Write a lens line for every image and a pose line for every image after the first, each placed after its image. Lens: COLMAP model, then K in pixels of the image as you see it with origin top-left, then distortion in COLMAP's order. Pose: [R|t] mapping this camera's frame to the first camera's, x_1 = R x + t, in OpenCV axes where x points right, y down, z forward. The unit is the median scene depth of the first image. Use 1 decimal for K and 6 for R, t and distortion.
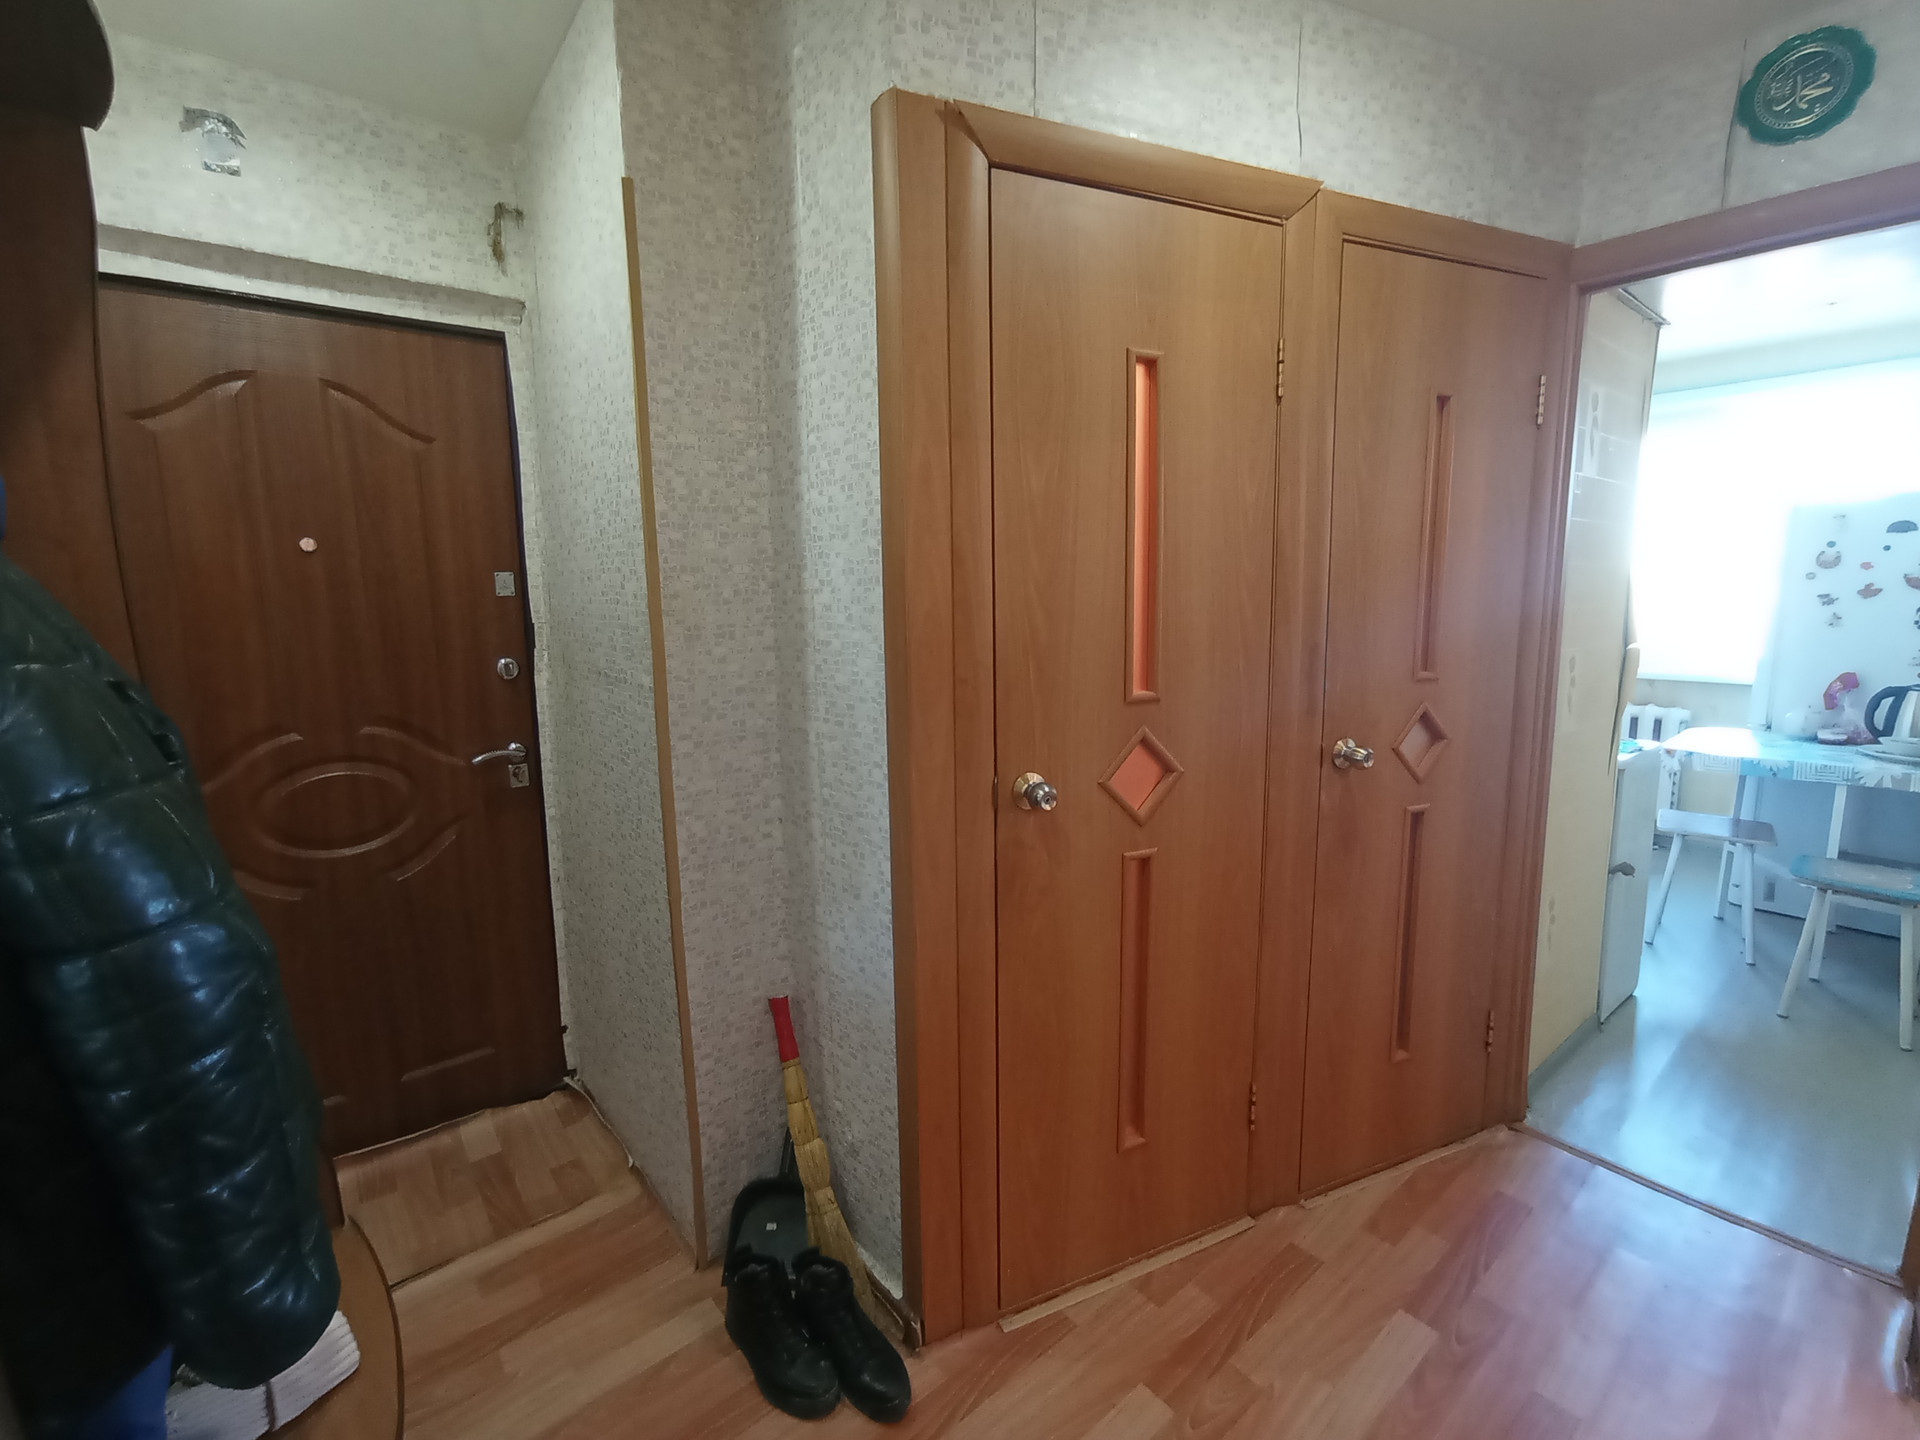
lens RADIAL K [[867.8, 0, 960.0], [0, 867.8, 720.0], [0, 0, 1]] dist [0.000784, 0.000455]
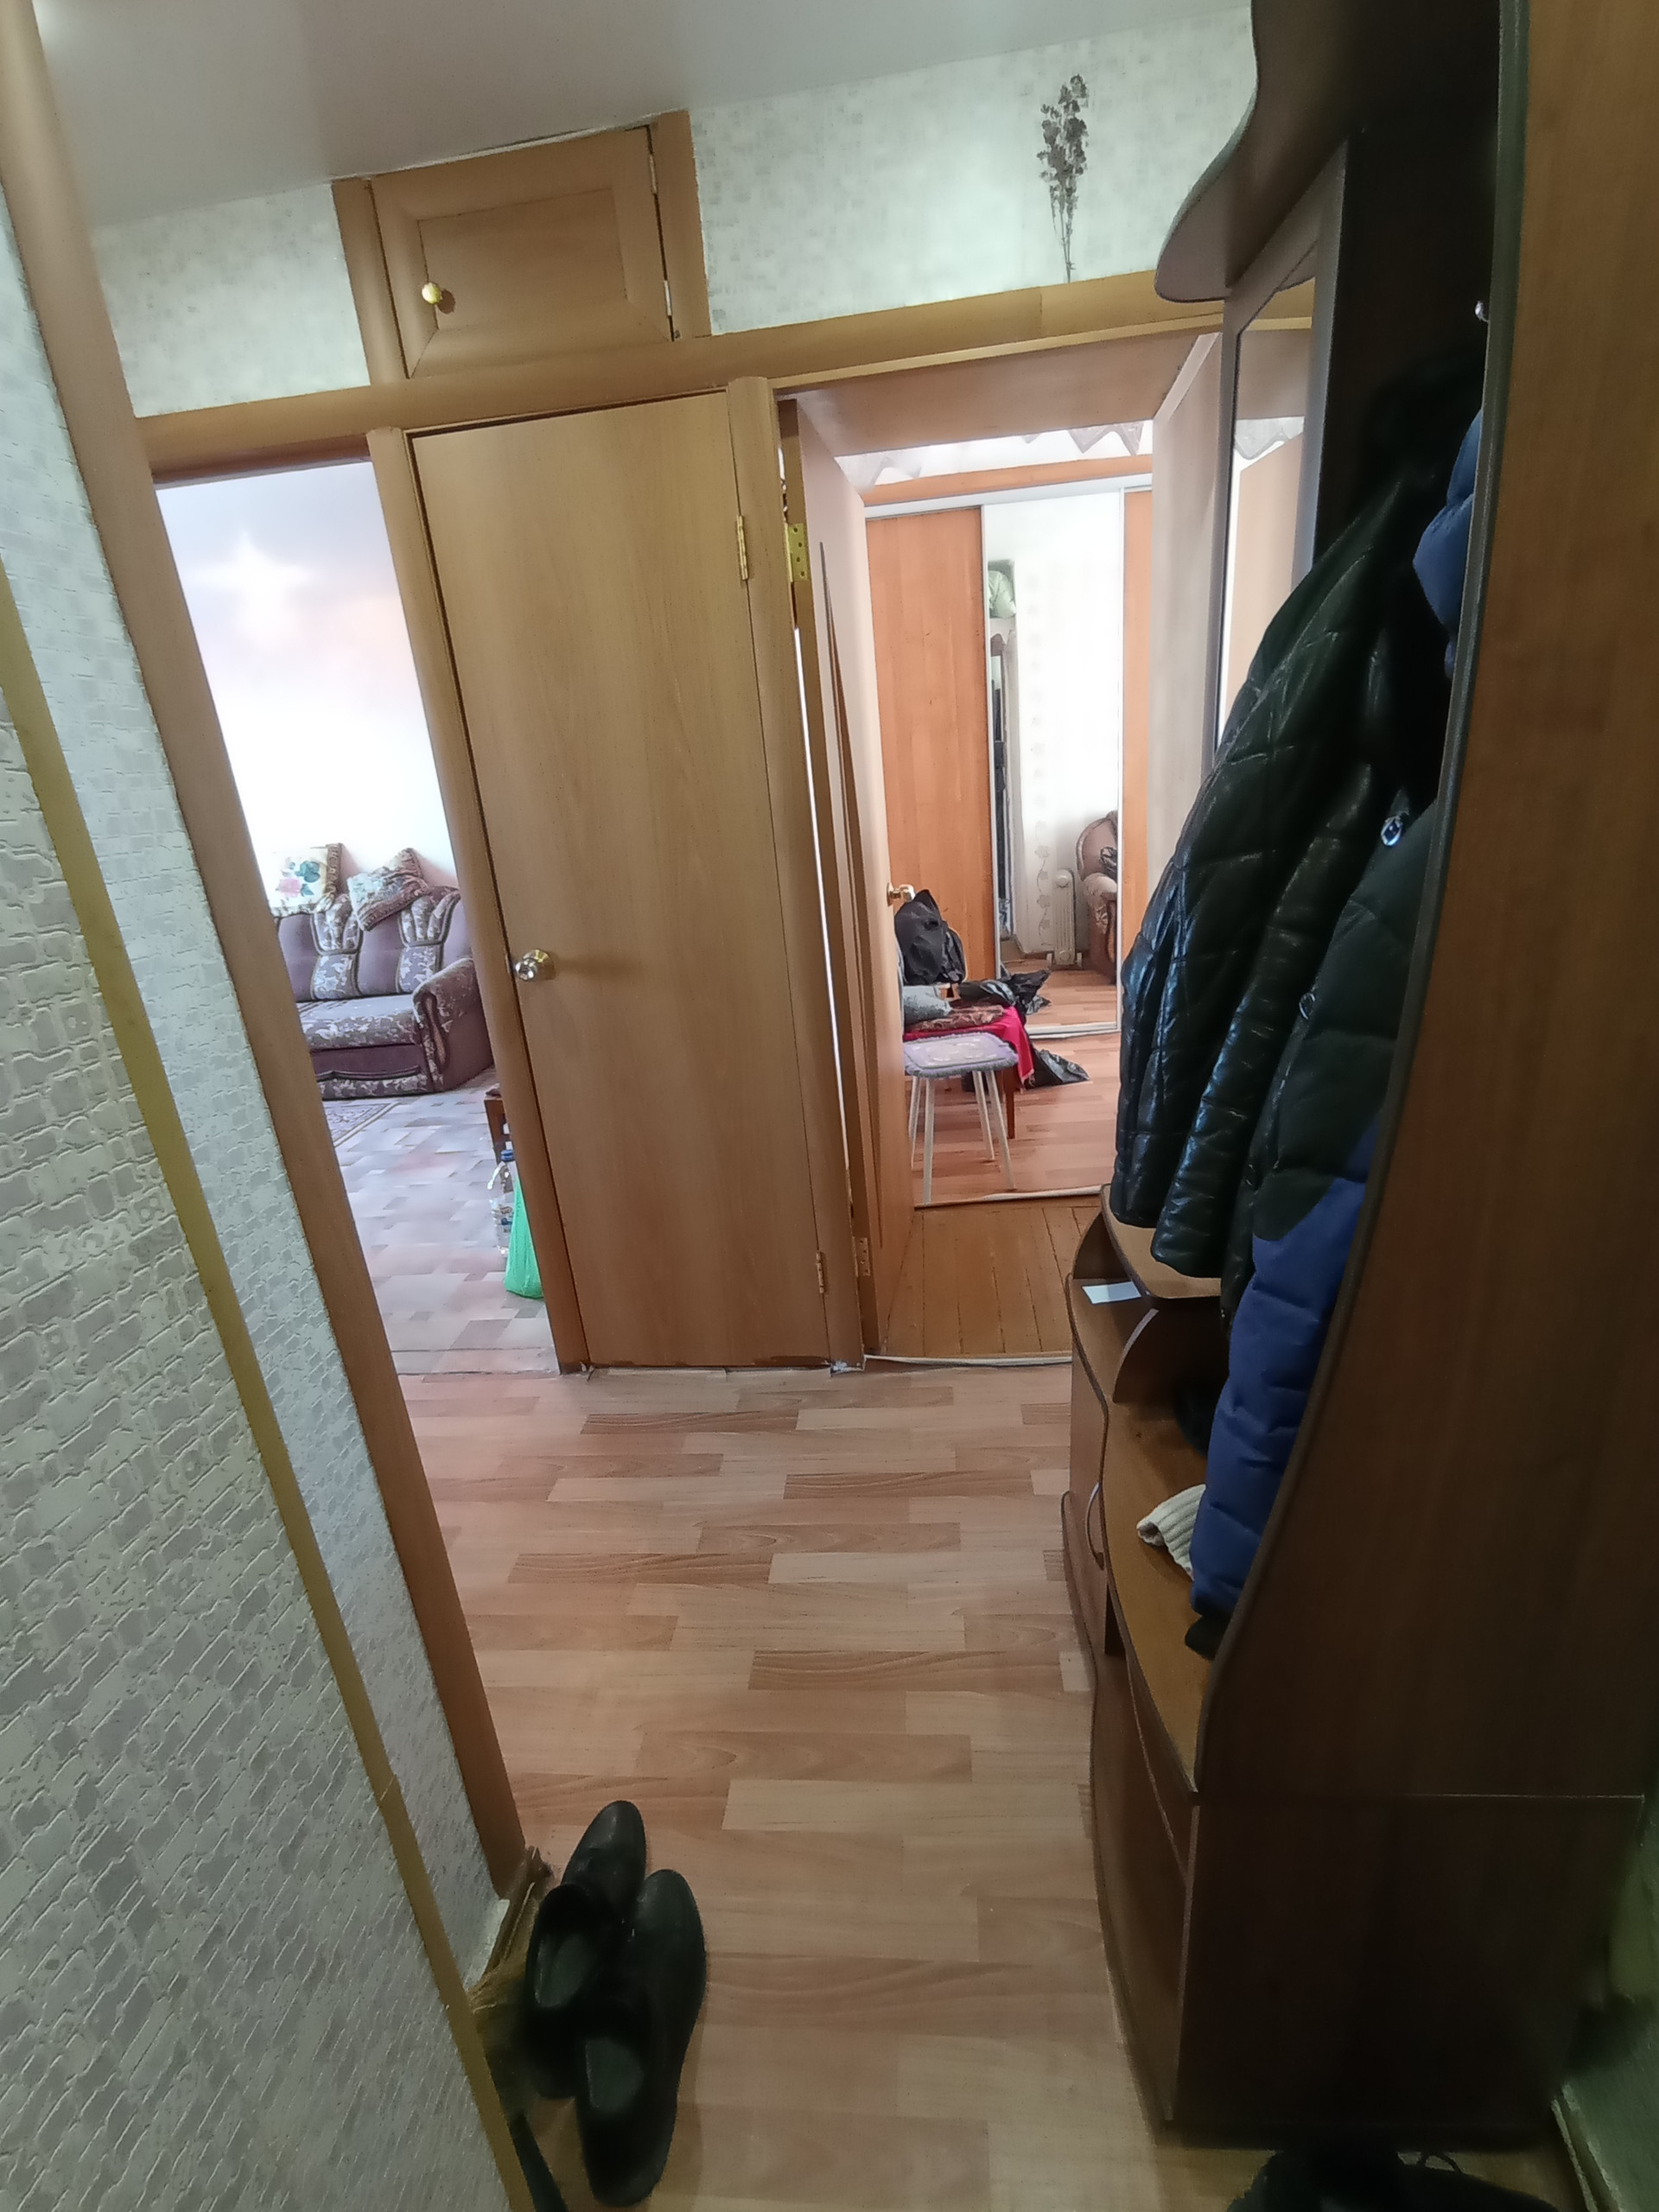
lens RADIAL K [[999.8, 0, 829.5], [0, 999.8, 1106.0], [0, 0, 1]] dist [0.000784, 0.000455]
pose [[-0.701572, -0.145723, 0.697539, -0.605900], [0.212842, 0.891332, 0.400281, -0.125911], [-0.680070, 0.429292, -0.594318, 0.885215]]
